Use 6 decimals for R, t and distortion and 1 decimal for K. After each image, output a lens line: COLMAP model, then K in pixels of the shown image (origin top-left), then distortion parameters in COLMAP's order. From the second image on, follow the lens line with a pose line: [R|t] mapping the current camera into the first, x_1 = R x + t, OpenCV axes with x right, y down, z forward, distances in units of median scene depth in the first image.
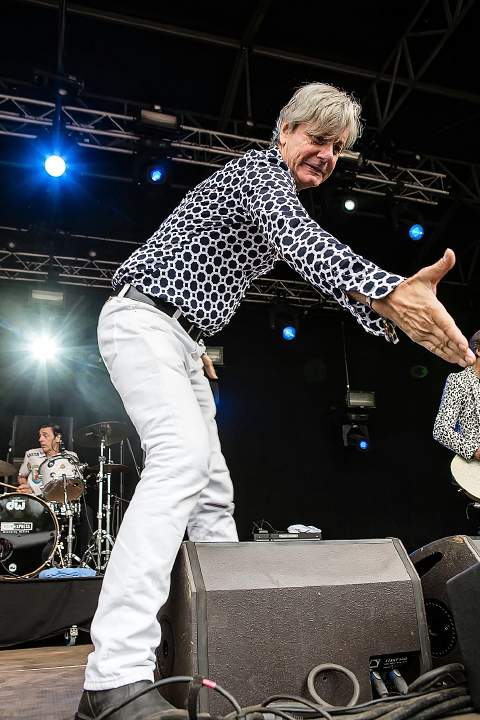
lens RADIAL K [[612.6, 0, 236.3], [0, 612.6, 352.8], [0, 0, 1]] dist [-0.049912, 0.004578]
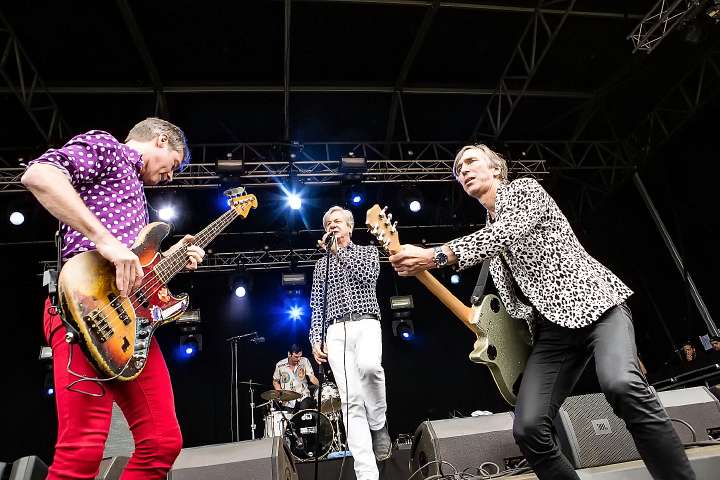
lens RADIAL K [[486.0, 0, 360.0], [0, 486.0, 240.0], [0, 0, 1]] dist [-0.082132, 0.004514]
pose [[0.985323, -0.137355, -0.101354, -0.009693], [0.128171, 0.987459, -0.092181, -0.062644], [0.112745, 0.077837, 0.990571, -0.232353]]
